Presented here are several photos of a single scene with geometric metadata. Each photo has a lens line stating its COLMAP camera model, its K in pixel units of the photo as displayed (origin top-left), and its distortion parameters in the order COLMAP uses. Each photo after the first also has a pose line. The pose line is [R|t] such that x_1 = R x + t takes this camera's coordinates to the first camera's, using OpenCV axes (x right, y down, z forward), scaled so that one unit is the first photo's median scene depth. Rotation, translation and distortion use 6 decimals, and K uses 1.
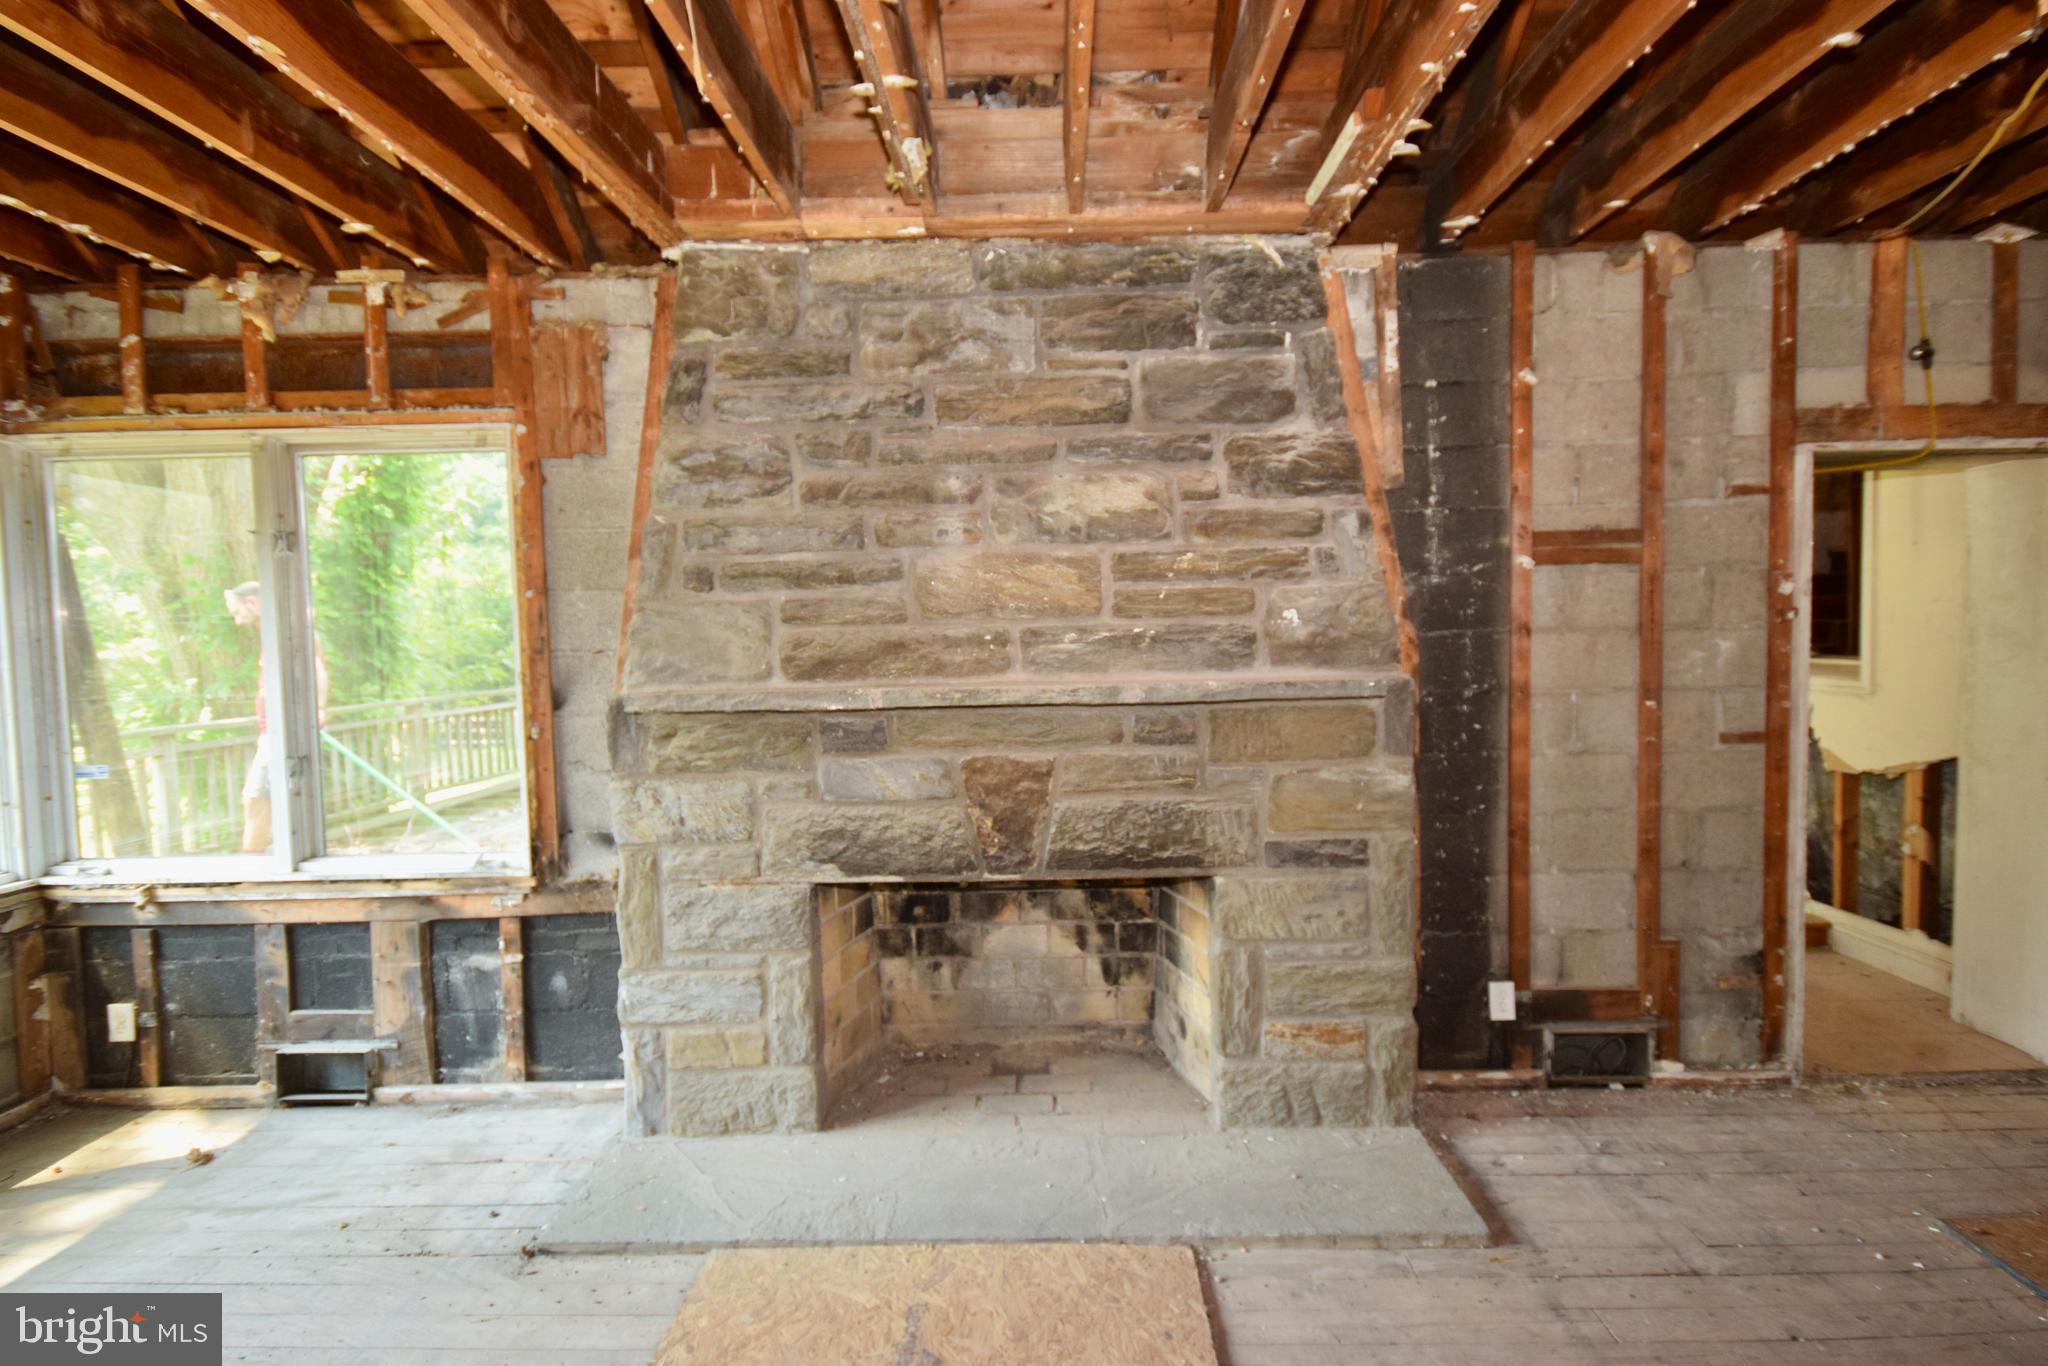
lens RADIAL K [[980.4, 0, 1027.2], [0, 980.4, 677.9], [0, 0, 1]] dist [0.007932, -0.001953]
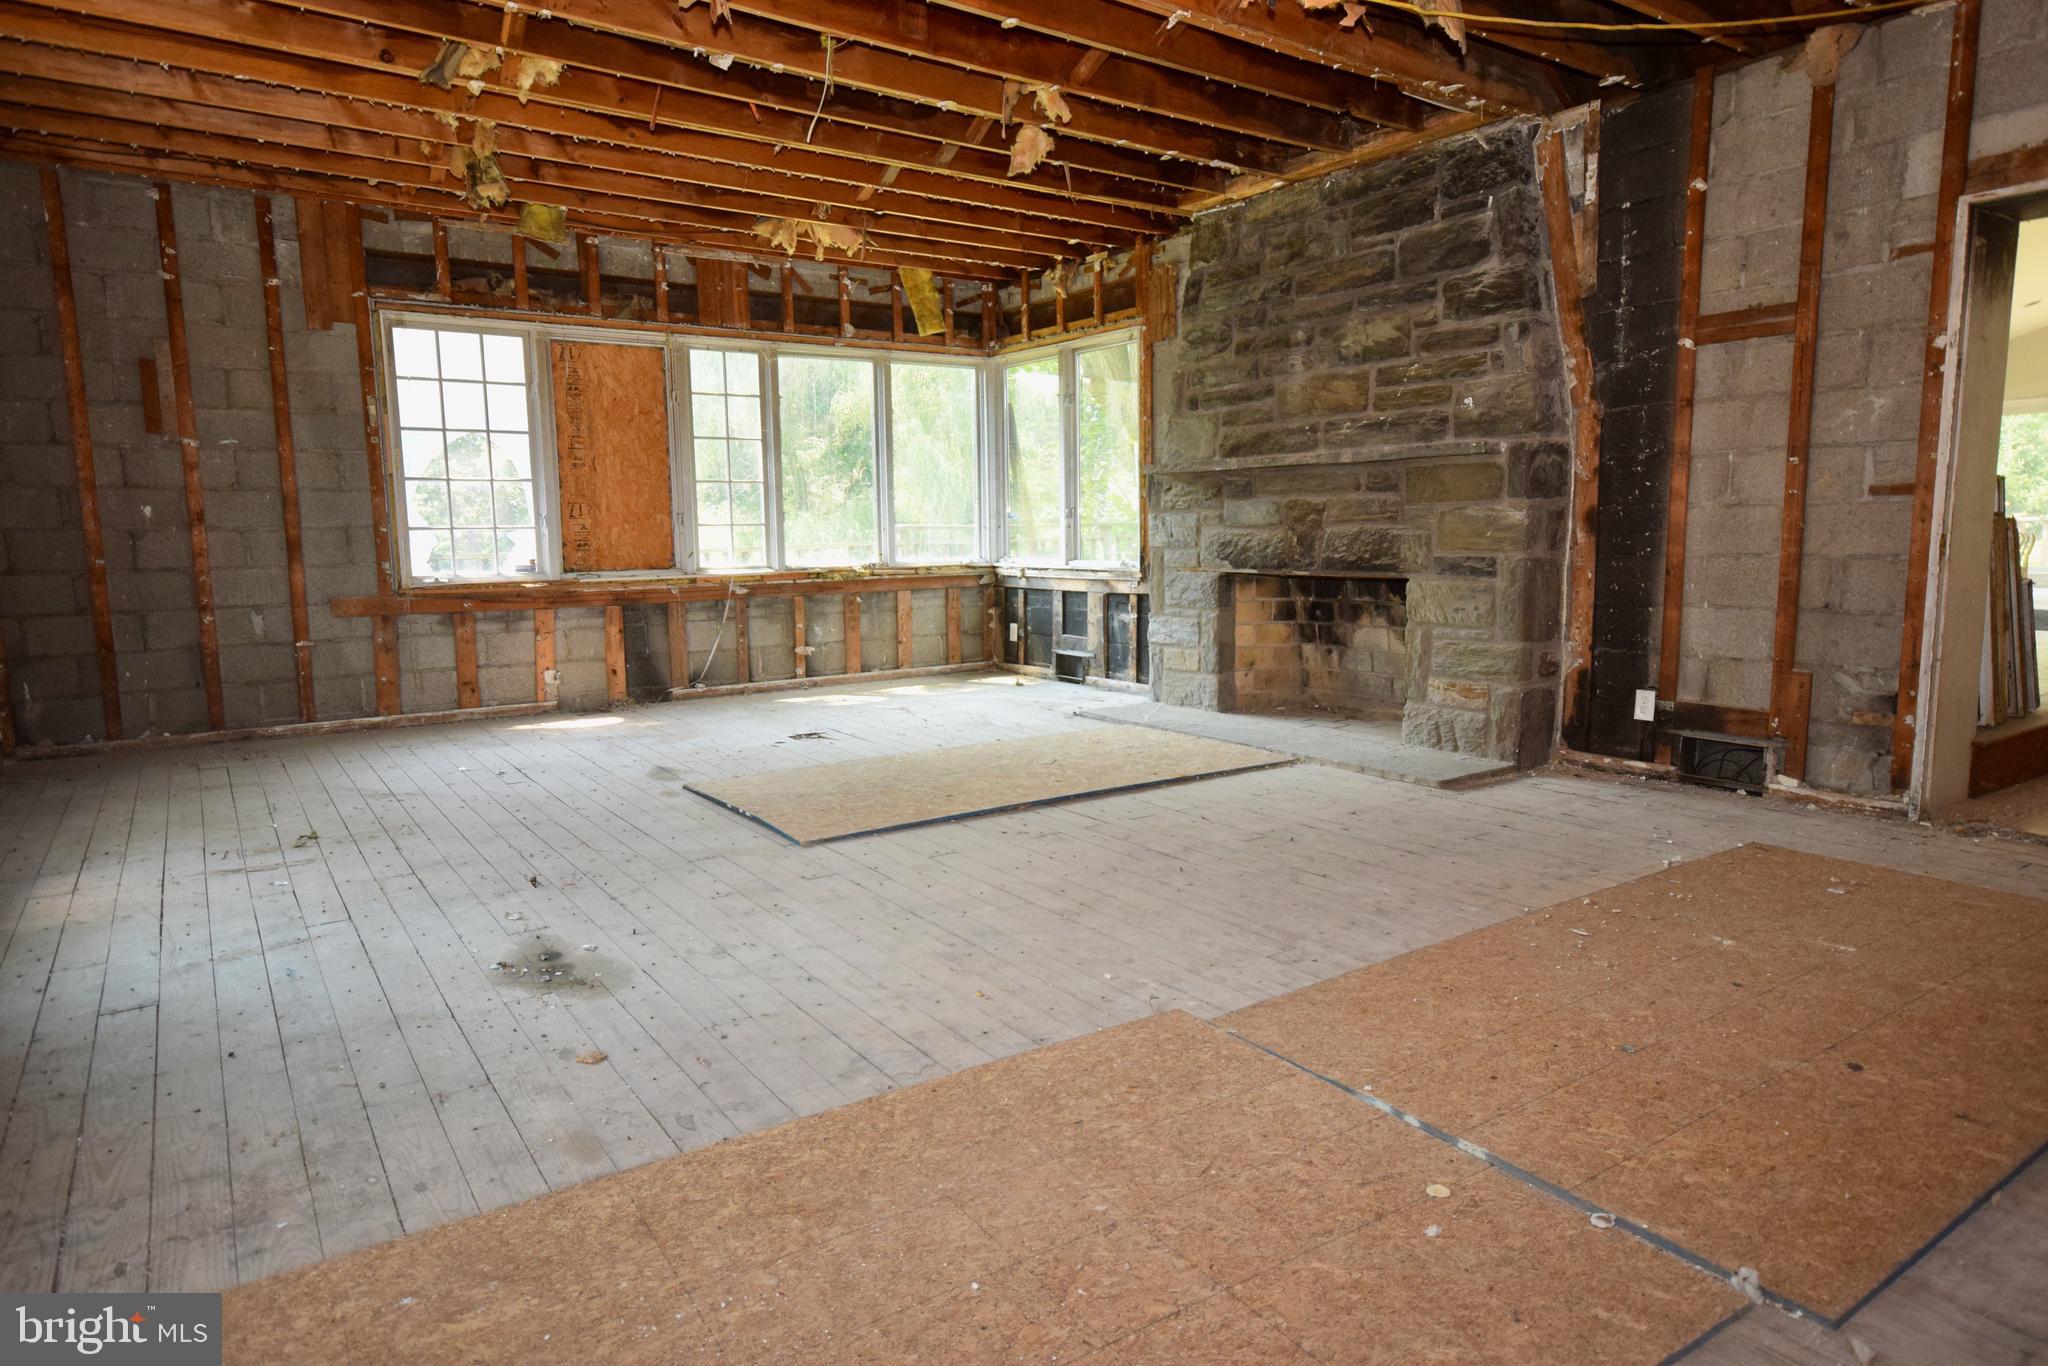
lens RADIAL K [[1211.9, 0, 1023.9], [0, 1211.9, 679.6], [0, 0, 1]] dist [0.012444, 0.010807]
pose [[0.583502, 0.117506, -0.803565, 1.291860], [-0.040220, 0.992444, 0.115920, 0.152063], [0.811115, -0.035321, 0.583819, -0.555898]]
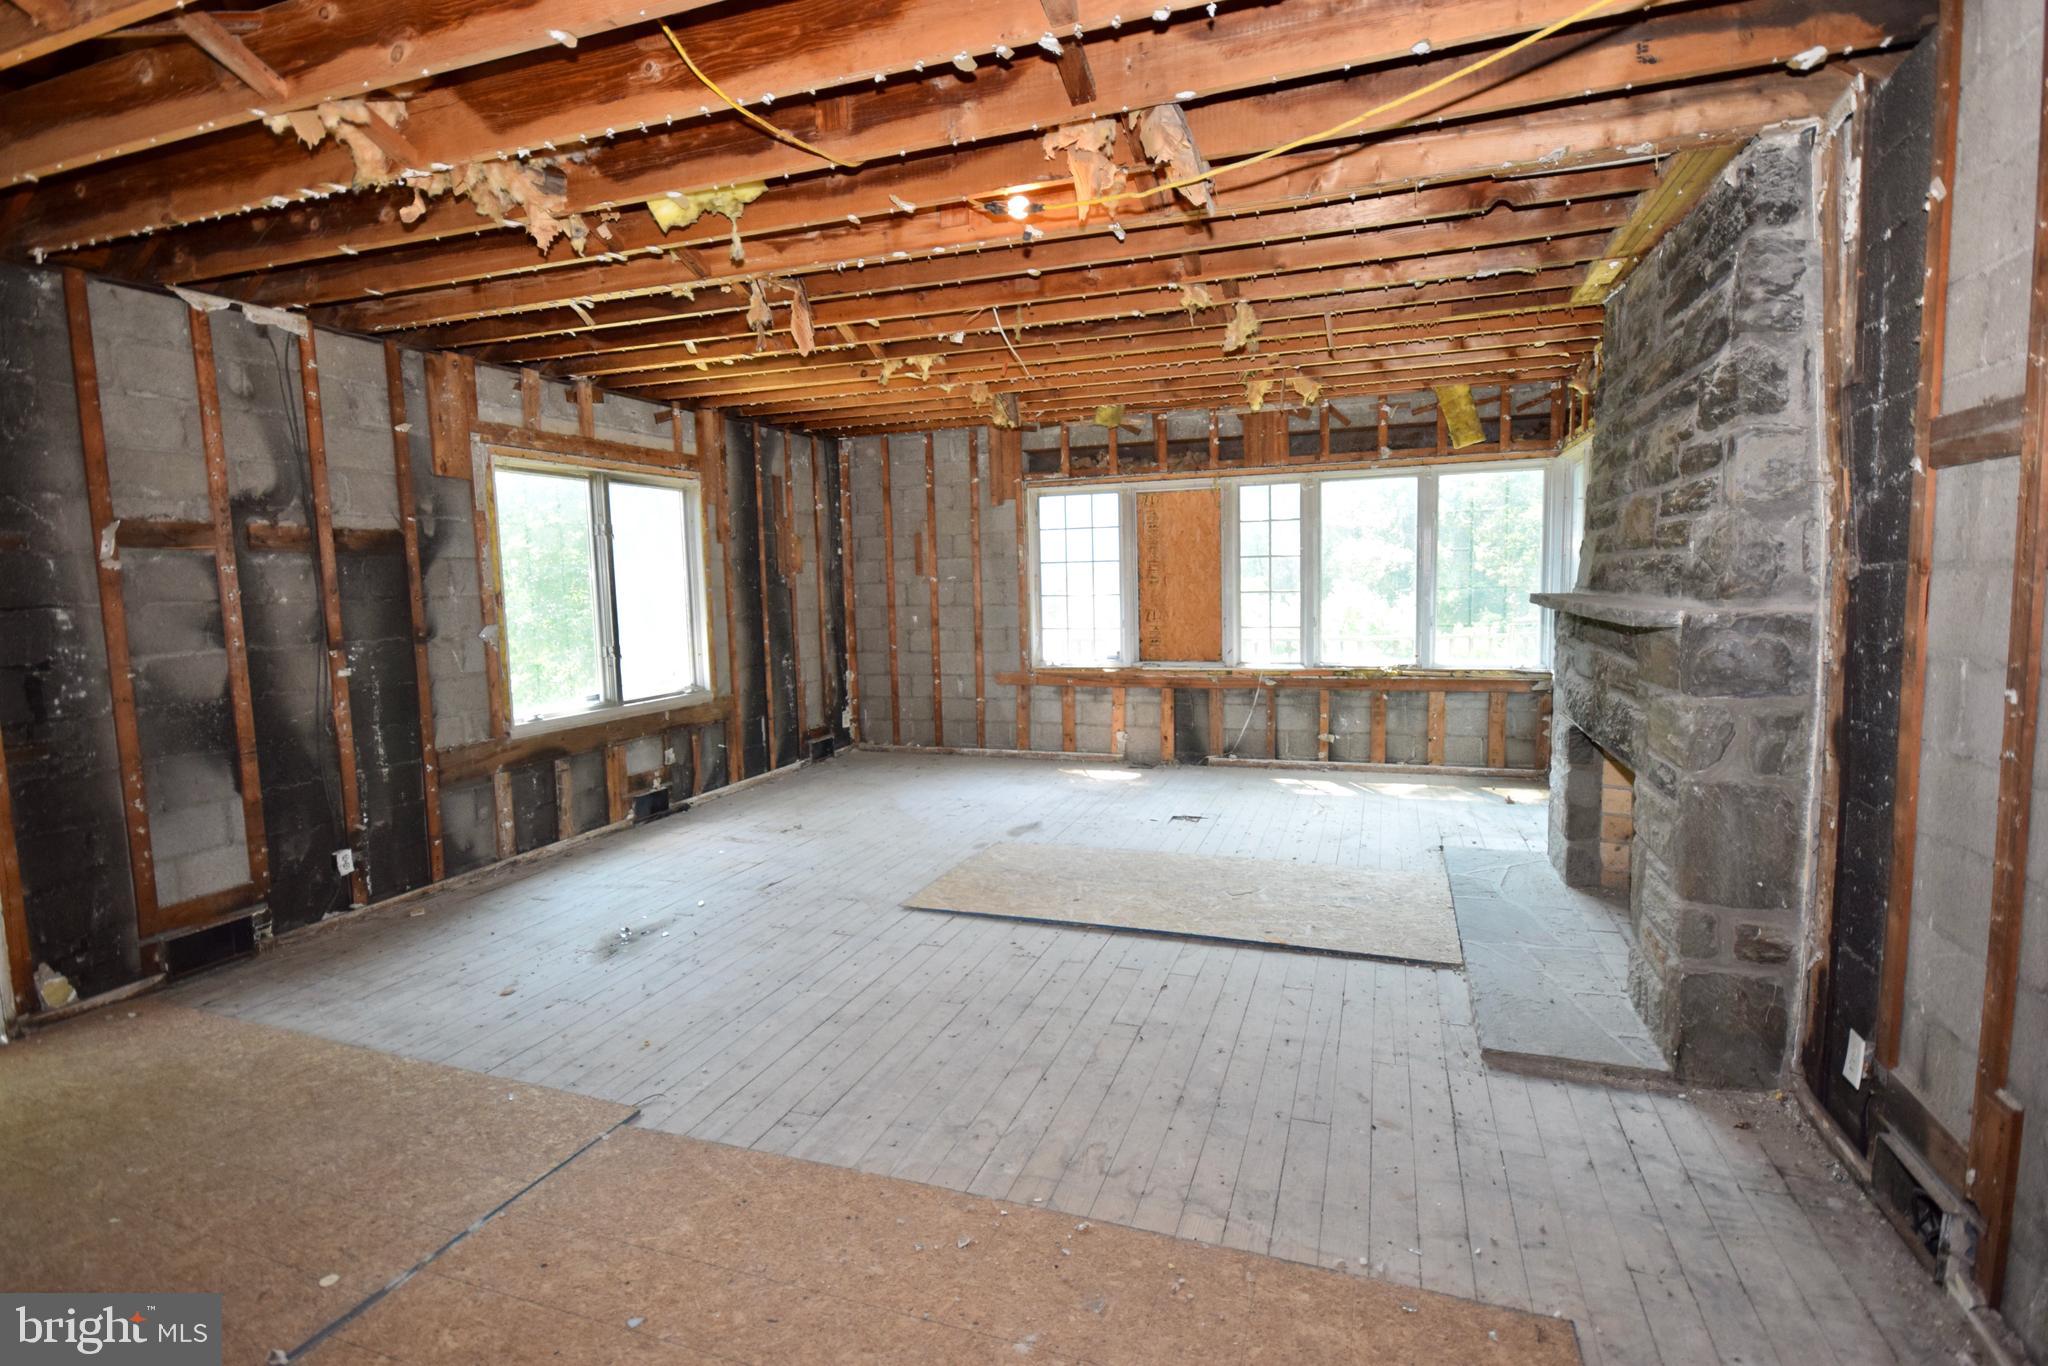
lens RADIAL K [[980.4, 0, 1024.6], [0, 980.4, 685.3], [0, 0, 1]] dist [0.007932, -0.001953]
pose [[-0.319373, 0.133589, -0.938166, 1.391923], [-0.016083, 0.989107, 0.146318, -0.056679], [0.947493, 0.061819, -0.313746, 0.632510]]
